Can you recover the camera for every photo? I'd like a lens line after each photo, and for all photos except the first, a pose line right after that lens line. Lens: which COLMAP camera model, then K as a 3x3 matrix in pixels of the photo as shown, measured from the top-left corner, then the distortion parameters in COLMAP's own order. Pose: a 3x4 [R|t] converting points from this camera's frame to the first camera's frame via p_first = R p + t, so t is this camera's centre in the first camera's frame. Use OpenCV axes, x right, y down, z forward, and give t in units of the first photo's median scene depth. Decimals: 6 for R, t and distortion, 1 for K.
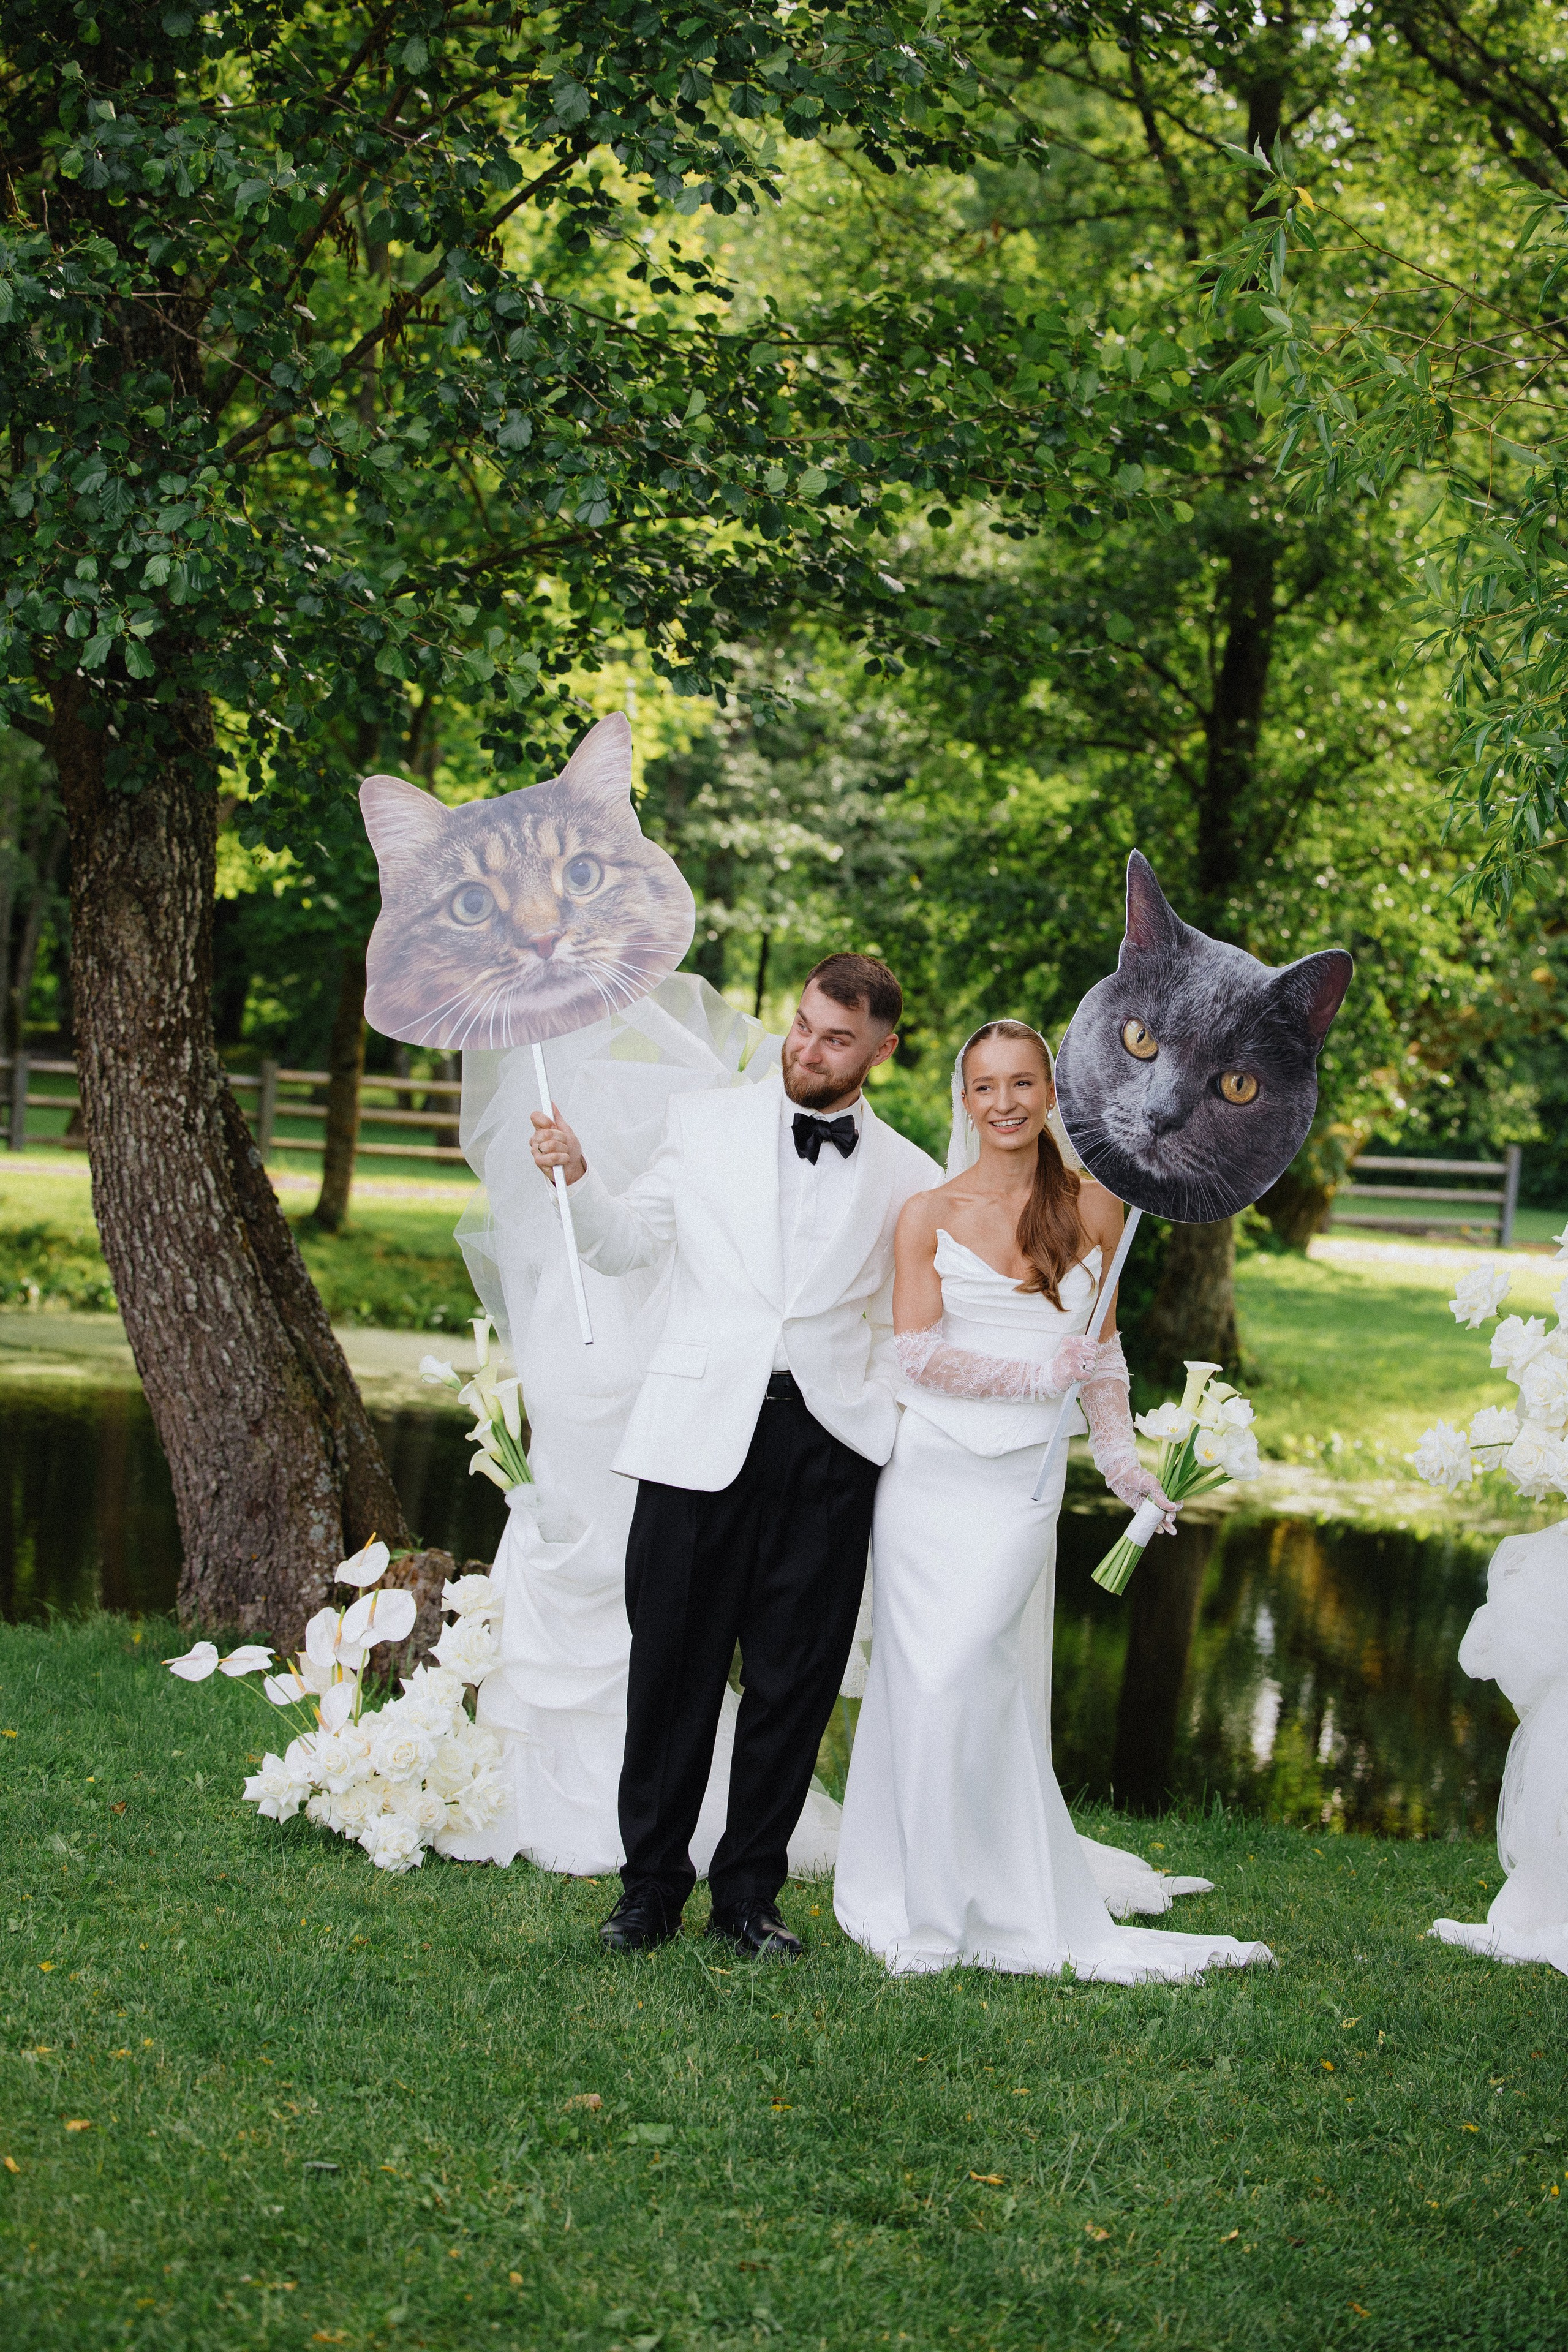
lens RADIAL K [[4647.7, 0, 784.0], [0, 4647.7, 1176.0], [0, 0, 1]] dist [-0.290744, 0.207310]
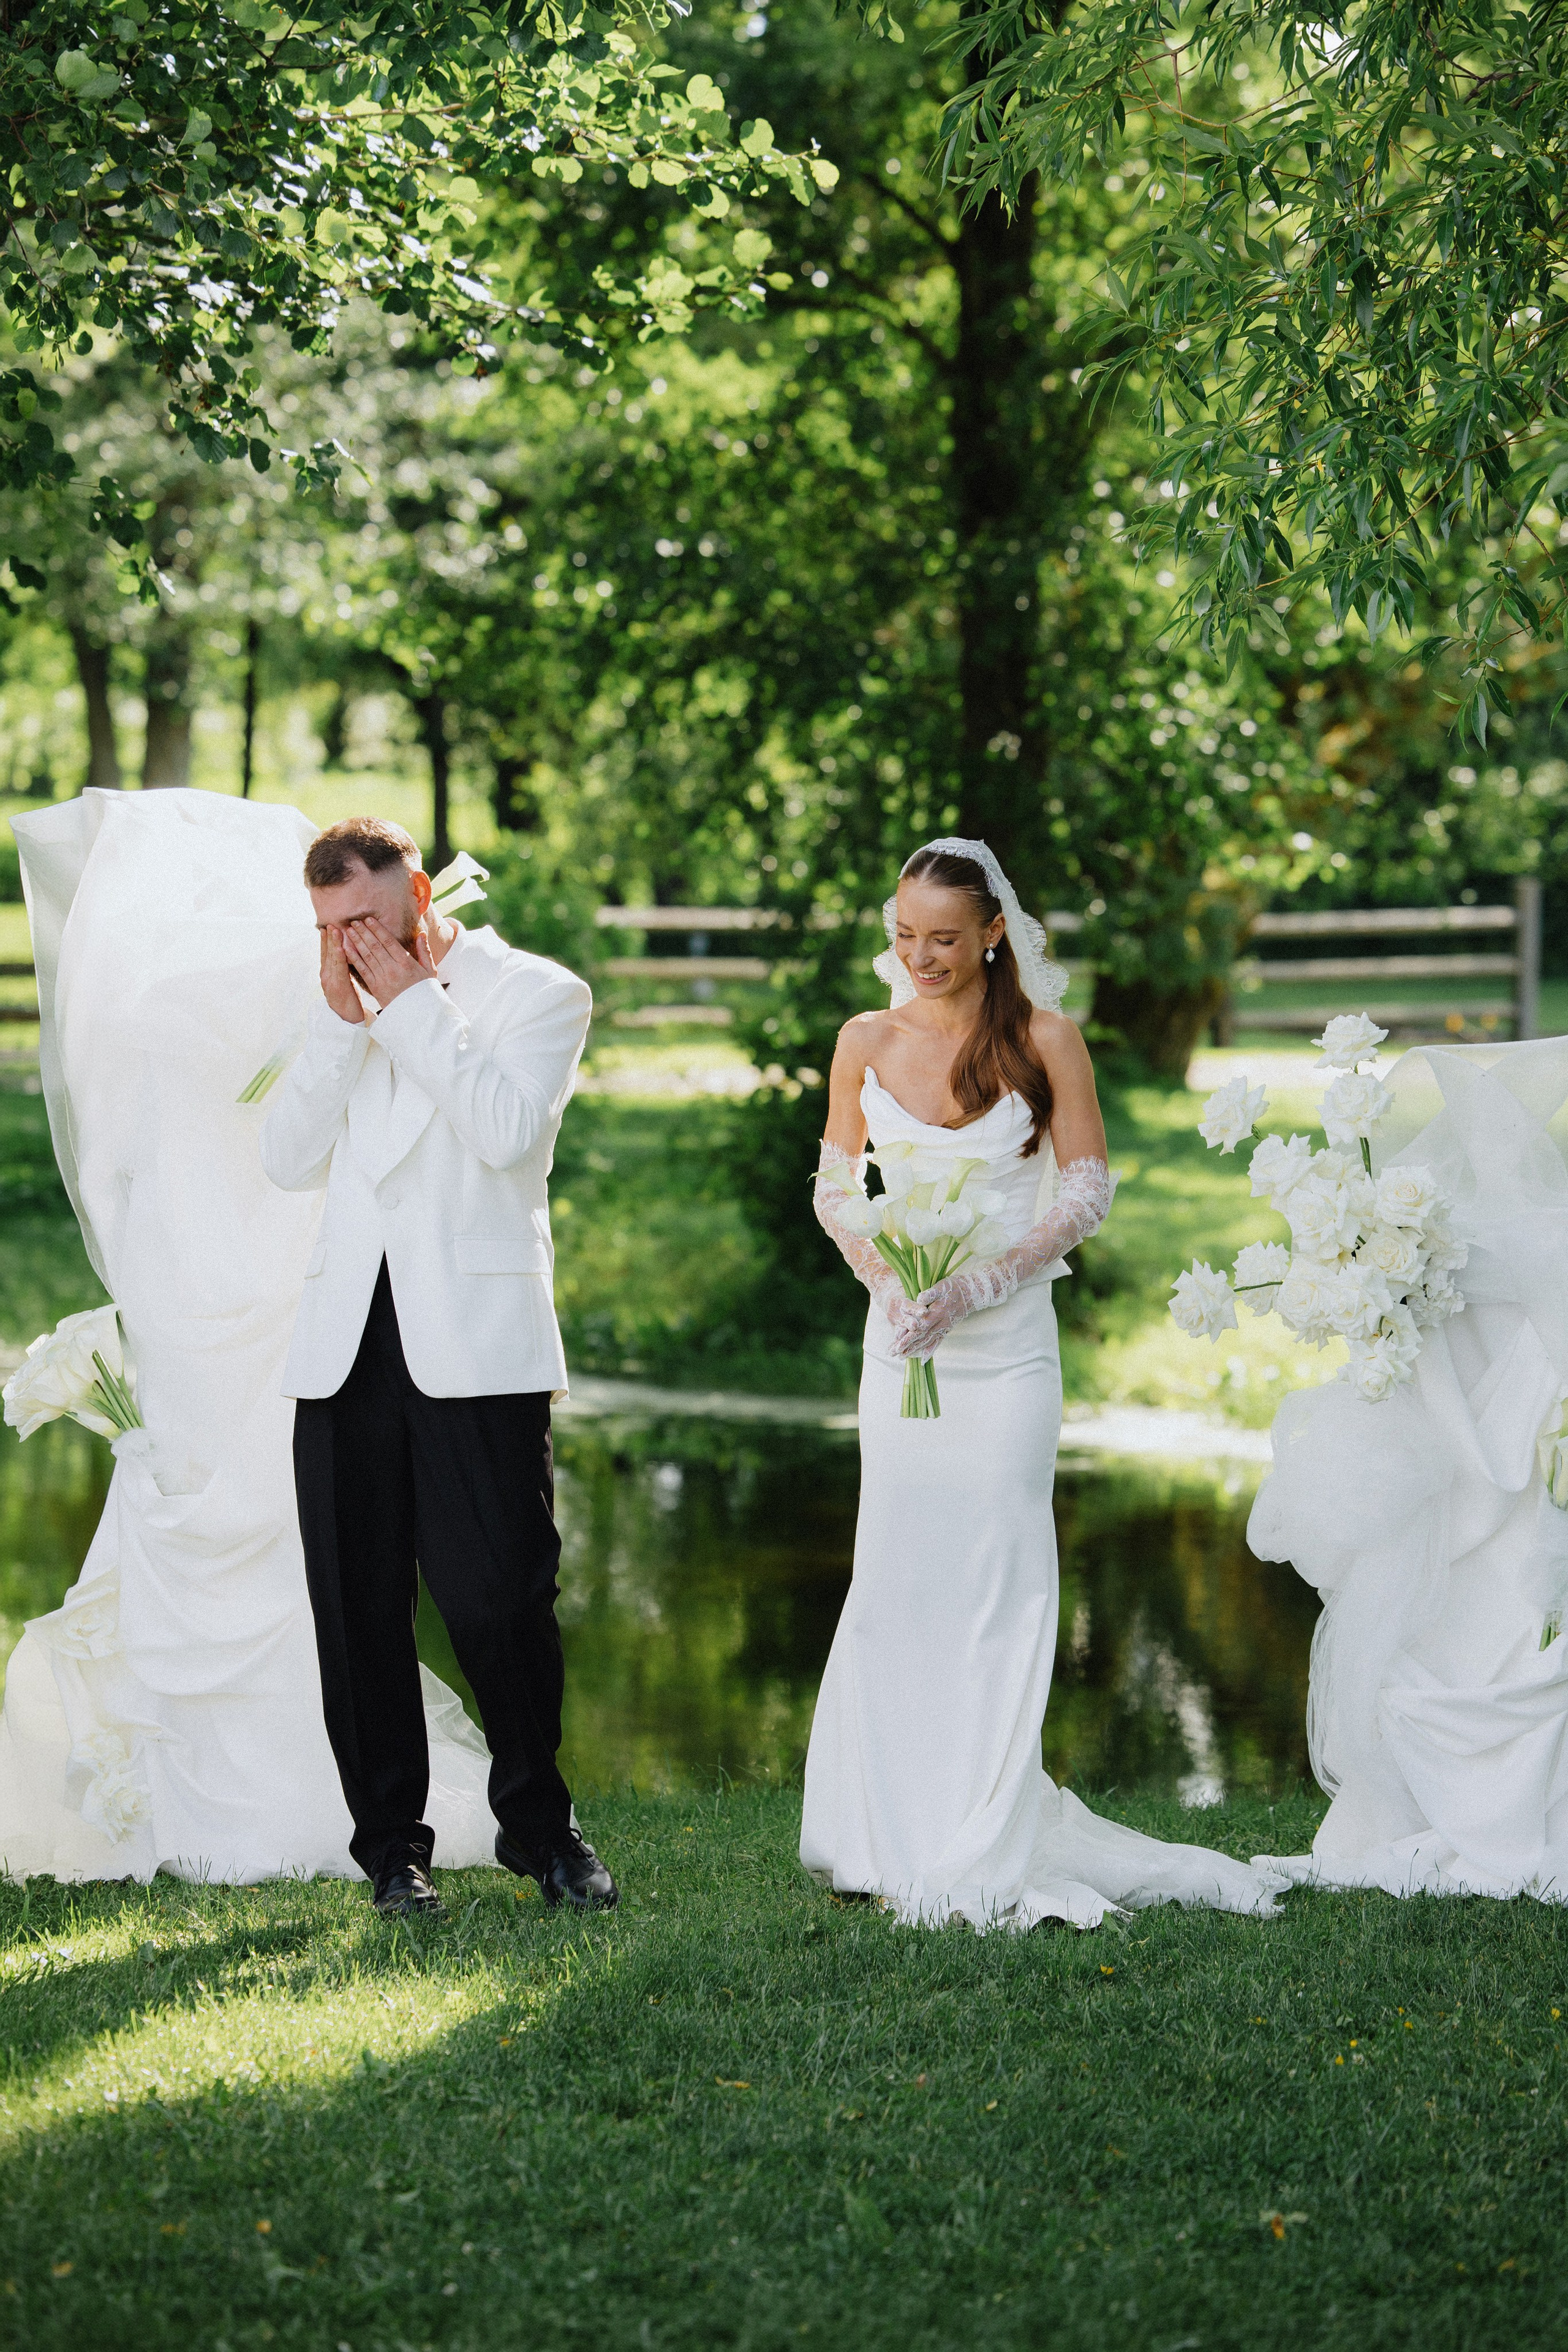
lens RADIAL K [[8186.4, 0, 919.1], [0, 8186.4, 1074.0], [0, 0, 1]] dist [0.259522, 4.325594]
pose [[0.994139, -0.079076, 0.073725, -0.013955], [0.078356, 0.996846, 0.012610, -0.004028], [-0.074489, -0.006759, 0.997199, -0.364624]]
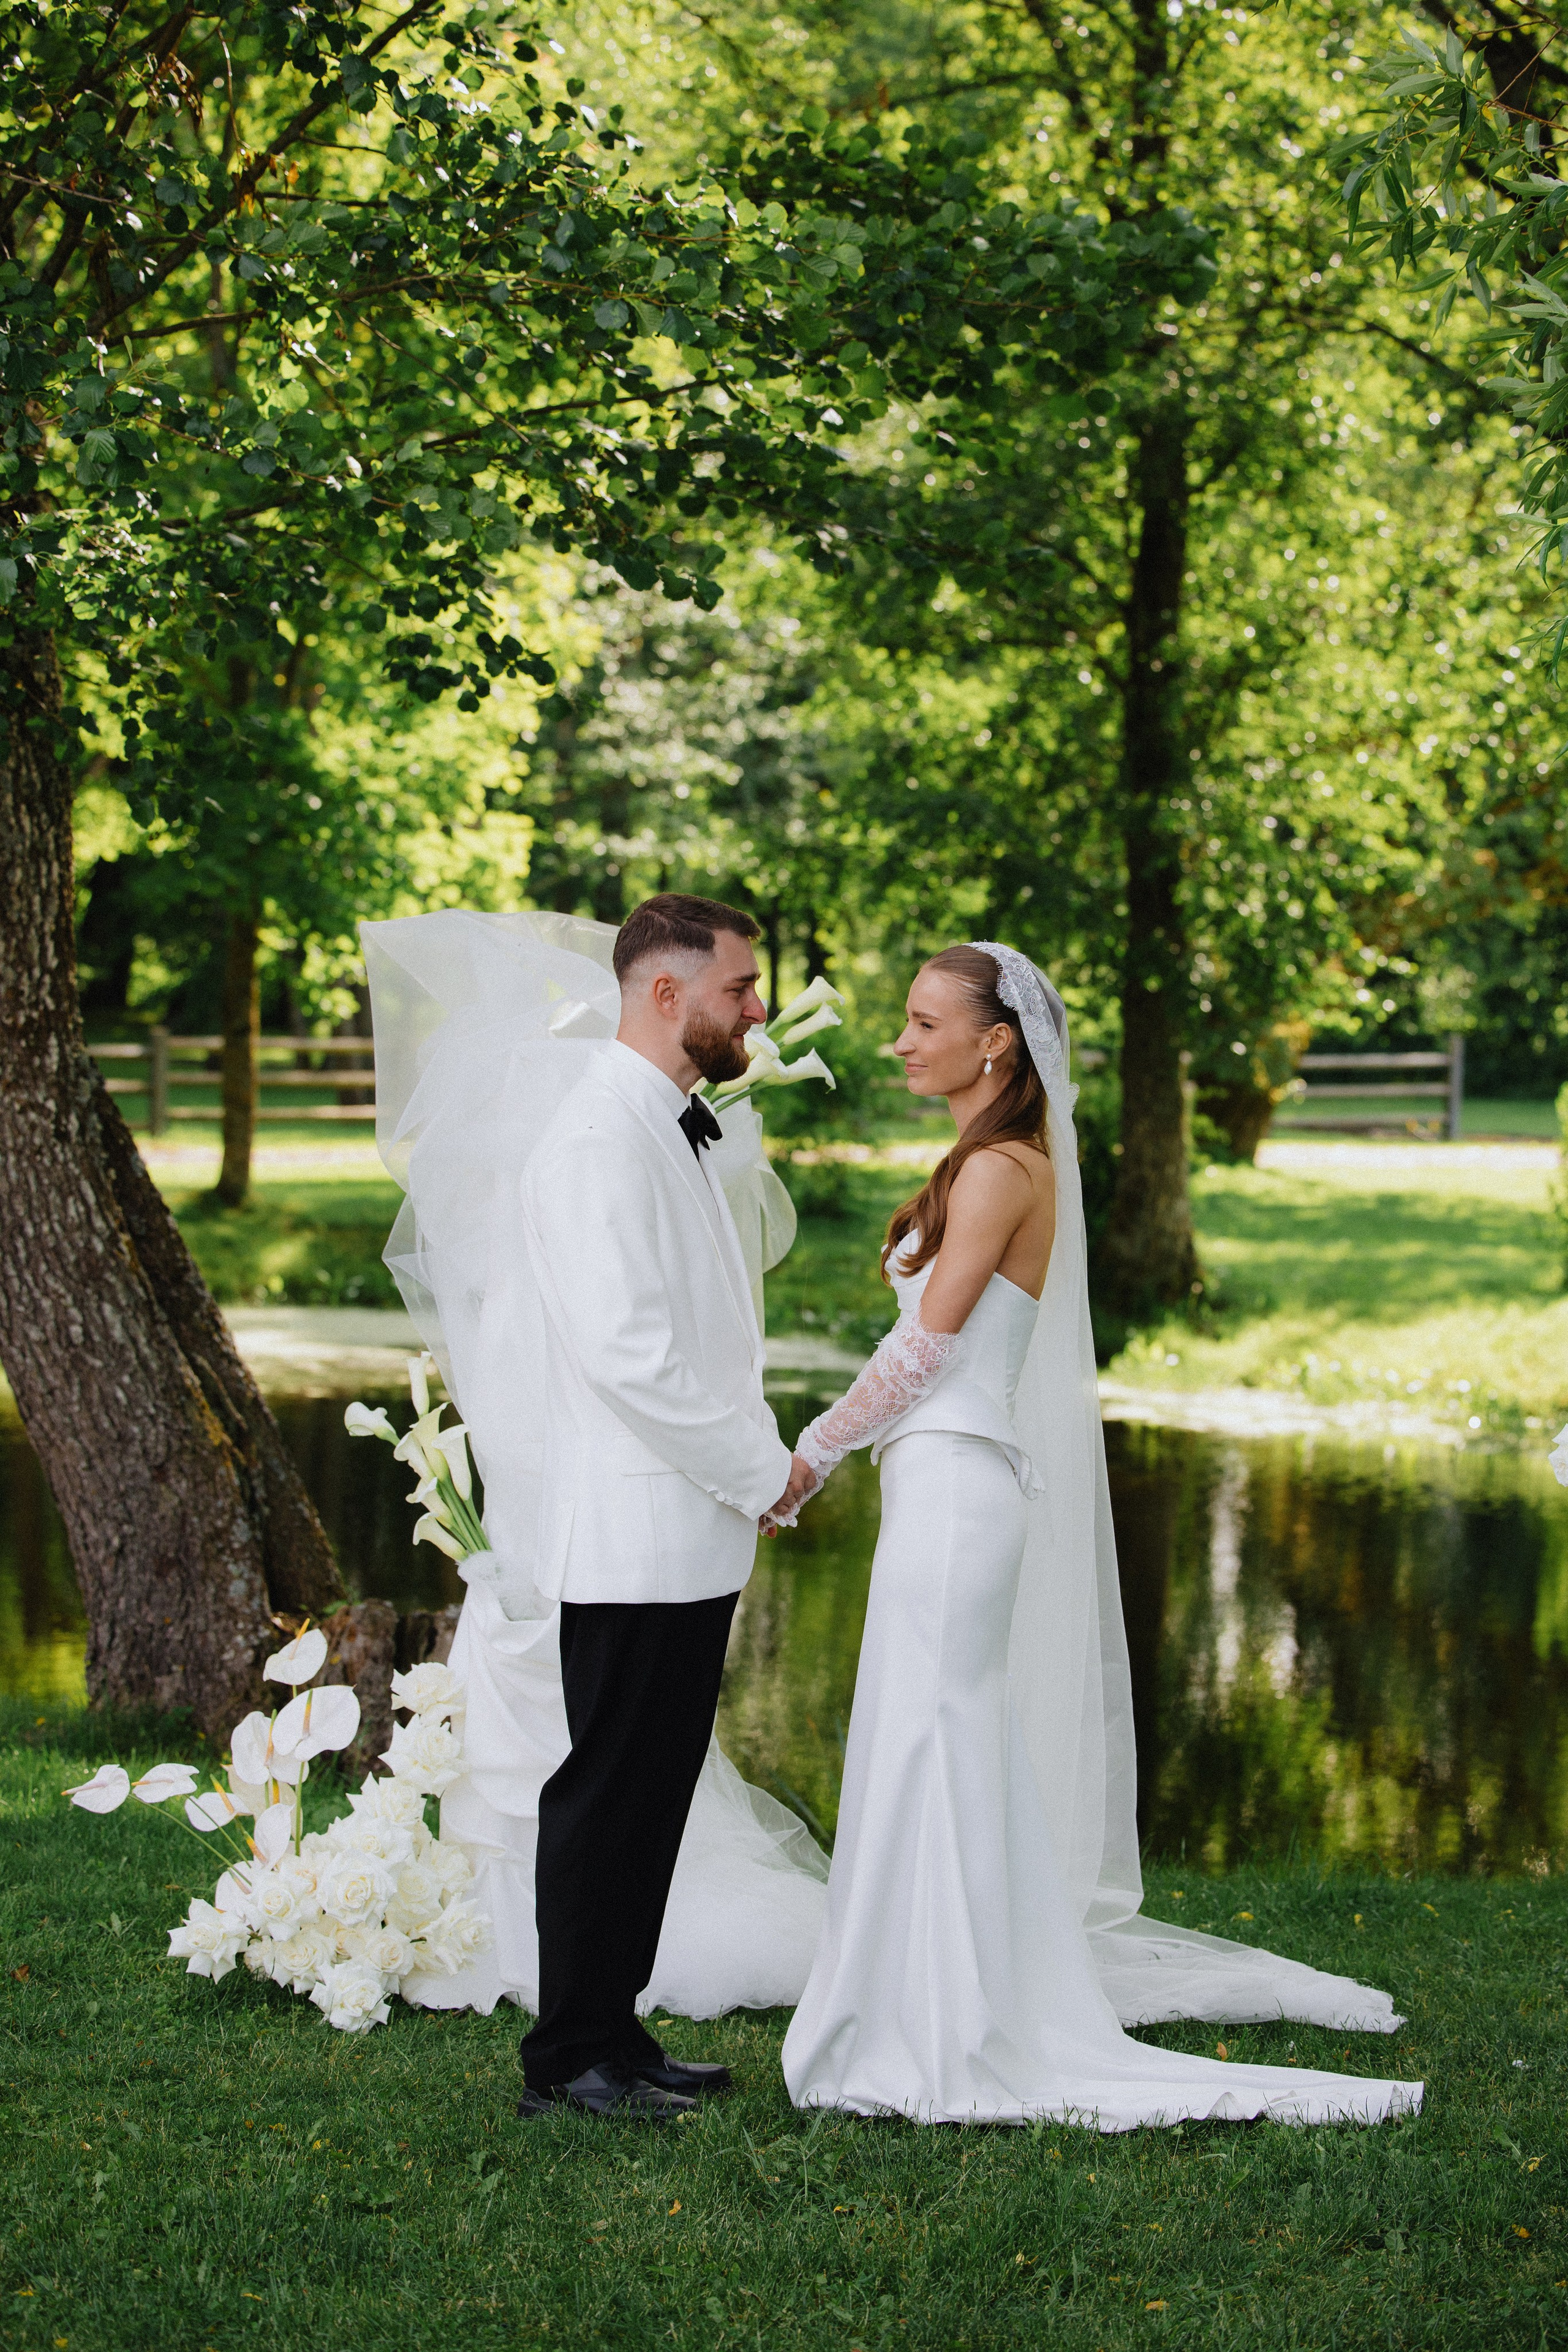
lens RADIAL K [[4738.5, 0, 784.0], [0, 4738.5, 1176.0], [0, 0, 1]] dist [-0.276618, 0.089064]
pose [[0.997848, -0.063025, 0.018116, -0.009121], [0.062743, 0.997906, 0.015705, -0.008230], [-0.019068, -0.014535, 0.999713, 0.109319]]
